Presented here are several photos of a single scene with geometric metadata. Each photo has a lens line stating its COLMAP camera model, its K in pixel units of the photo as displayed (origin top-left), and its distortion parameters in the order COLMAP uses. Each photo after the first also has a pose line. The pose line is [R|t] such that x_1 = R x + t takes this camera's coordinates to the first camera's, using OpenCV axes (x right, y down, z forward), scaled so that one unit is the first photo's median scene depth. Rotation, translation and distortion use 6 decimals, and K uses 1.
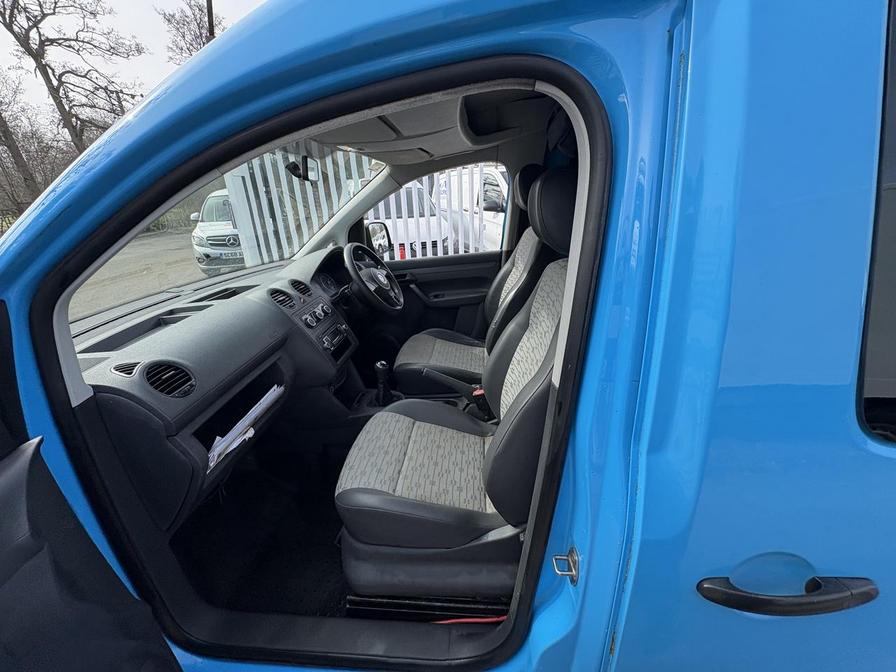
lens RADIAL K [[355.3, 0, 448.6], [0, 355.3, 336.6], [0, 0, 1]] dist [0.001281, -0.000205]
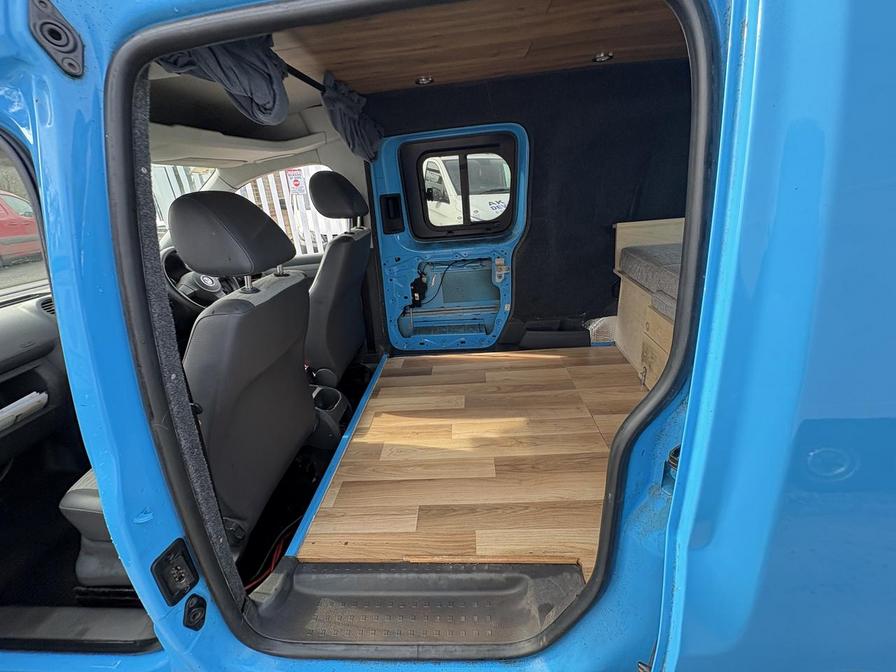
lens RADIAL K [[355.3, 0, 447.3], [0, 355.3, 337.8], [0, 0, 1]] dist [0.001281, -0.000205]
pose [[0.999615, -0.013066, 0.024467, 0.452823], [0.012007, 0.999006, 0.042918, -0.036047], [-0.025004, -0.042607, 0.998779, -0.045705]]
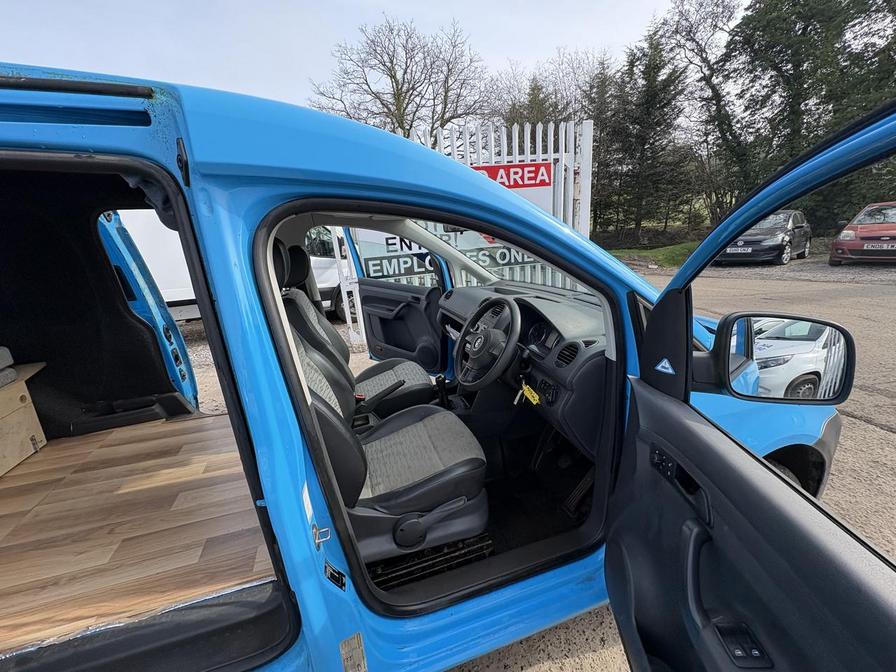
lens RADIAL K [[355.3, 0, 449.7], [0, 355.3, 335.8], [0, 0, 1]] dist [0.001281, -0.000205]
pose [[-0.914099, 0.214574, -0.344066, 0.137723], [-0.047110, 0.786571, 0.615700, -0.663884], [0.402746, 0.579020, -0.708895, 1.518637]]
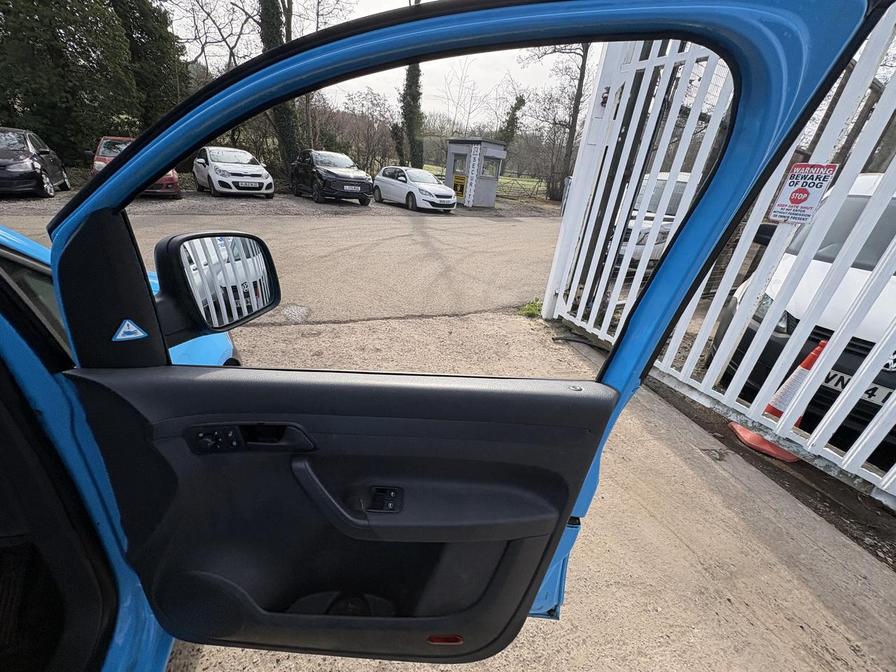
lens RADIAL K [[355.3, 0, 448.7], [0, 355.3, 336.8], [0, 0, 1]] dist [0.001281, -0.000205]
pose [[0.377375, 0.465509, -0.800556, 0.102286], [-0.447062, 0.848645, 0.282731, -0.563350], [0.811002, 0.251202, 0.528369, 1.366628]]
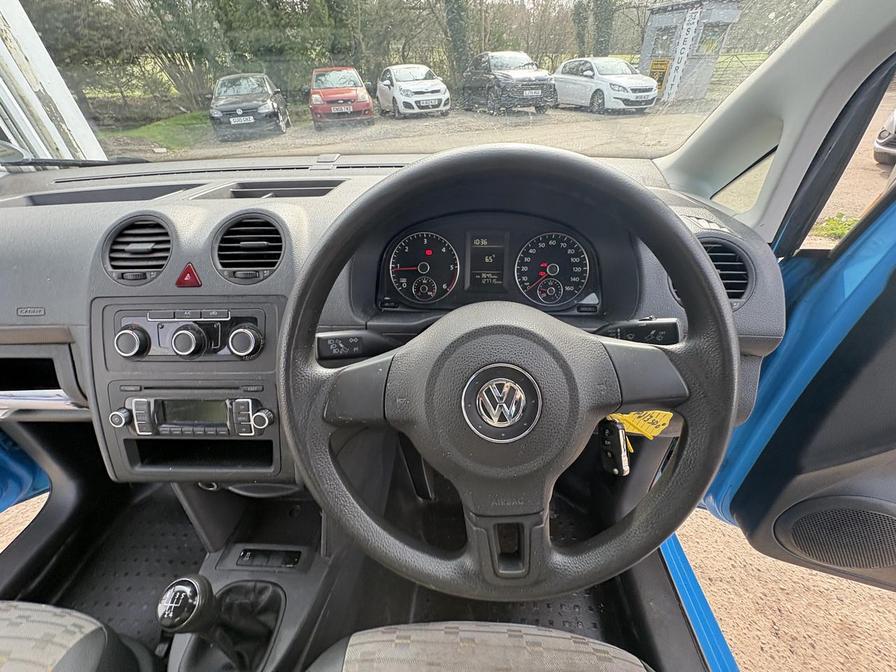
lens RADIAL K [[355.3, 0, 450.7], [0, 355.3, 337.5], [0, 0, 1]] dist [0.001281, -0.000205]
pose [[0.039790, 0.639546, -0.767722, -0.084640], [-0.343001, 0.730386, 0.590666, -0.284534], [0.938492, 0.239827, 0.248427, 0.926685]]
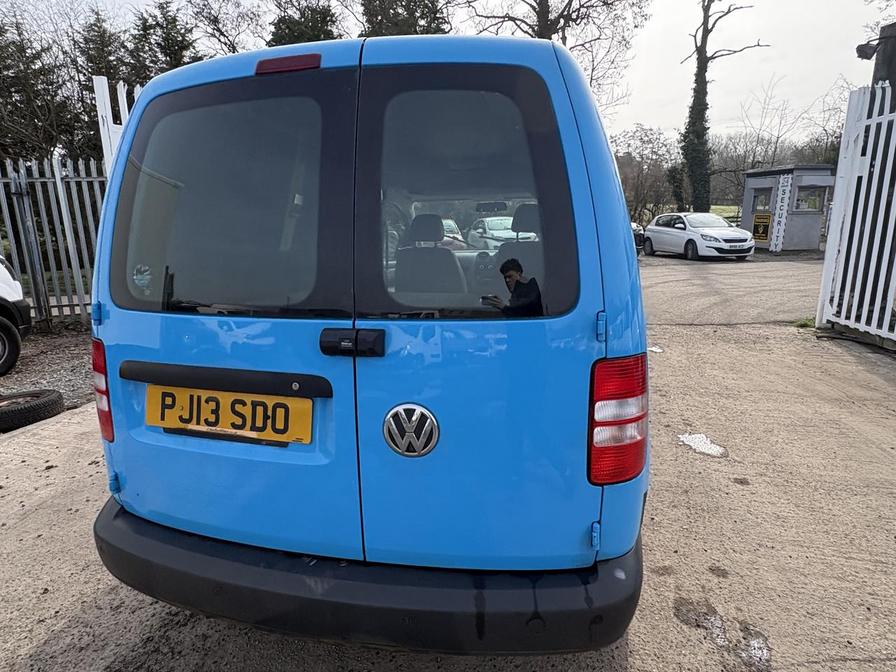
lens RADIAL K [[524.8, 0, 451.0], [0, 524.8, 331.2], [0, 0, 1]] dist [0.002827, -0.000697]
pose [[-0.129080, 0.258611, -0.957319, 2.315957], [-0.341773, 0.894642, 0.287762, -0.443663], [0.930876, 0.364330, -0.027094, 0.786327]]
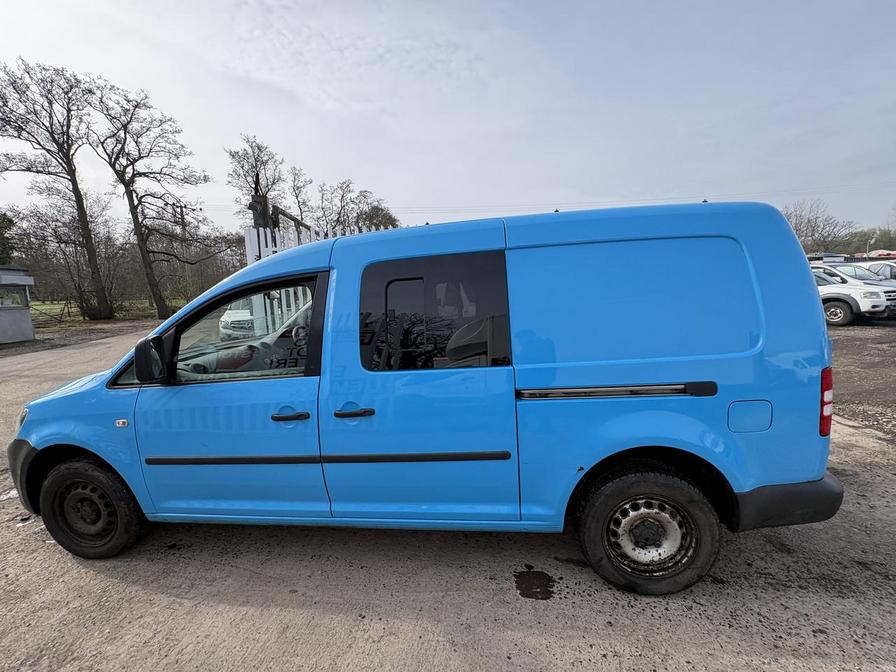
lens RADIAL K [[355.3, 0, 448.6], [0, 355.3, 334.5], [0, 0, 1]] dist [0.001281, -0.000205]
pose [[0.999229, 0.016008, -0.035839, 0.564795], [-0.024247, 0.969757, -0.242863, 0.215107], [0.030868, 0.243545, 0.969398, -0.773276]]
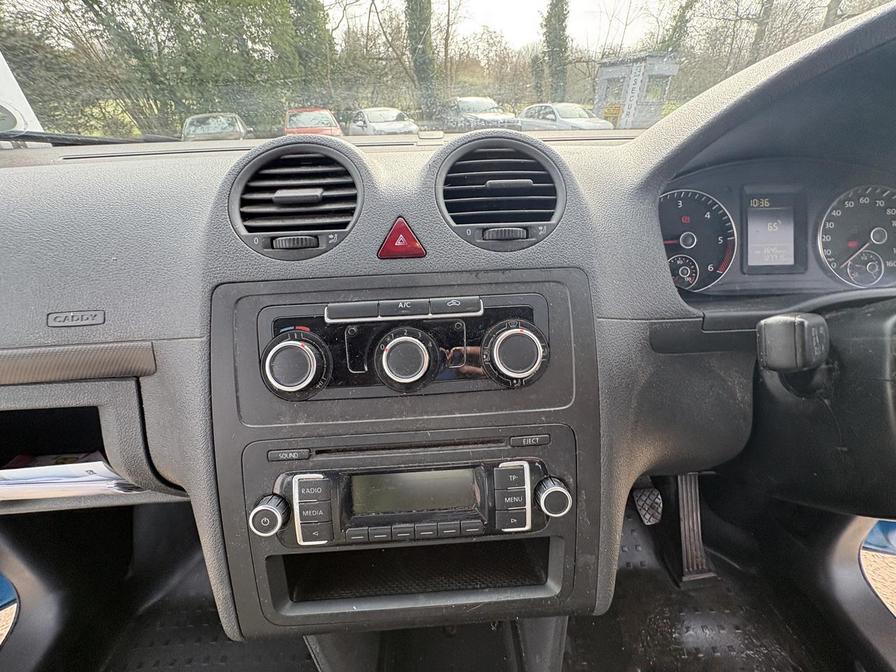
lens RADIAL K [[355.3, 0, 447.5], [0, 355.3, 338.3], [0, 0, 1]] dist [0.001281, -0.000205]
pose [[0.126918, 0.564114, -0.815885, -0.195567], [-0.351157, 0.794820, 0.494924, -0.118825], [0.927675, 0.223689, 0.298969, 0.759093]]
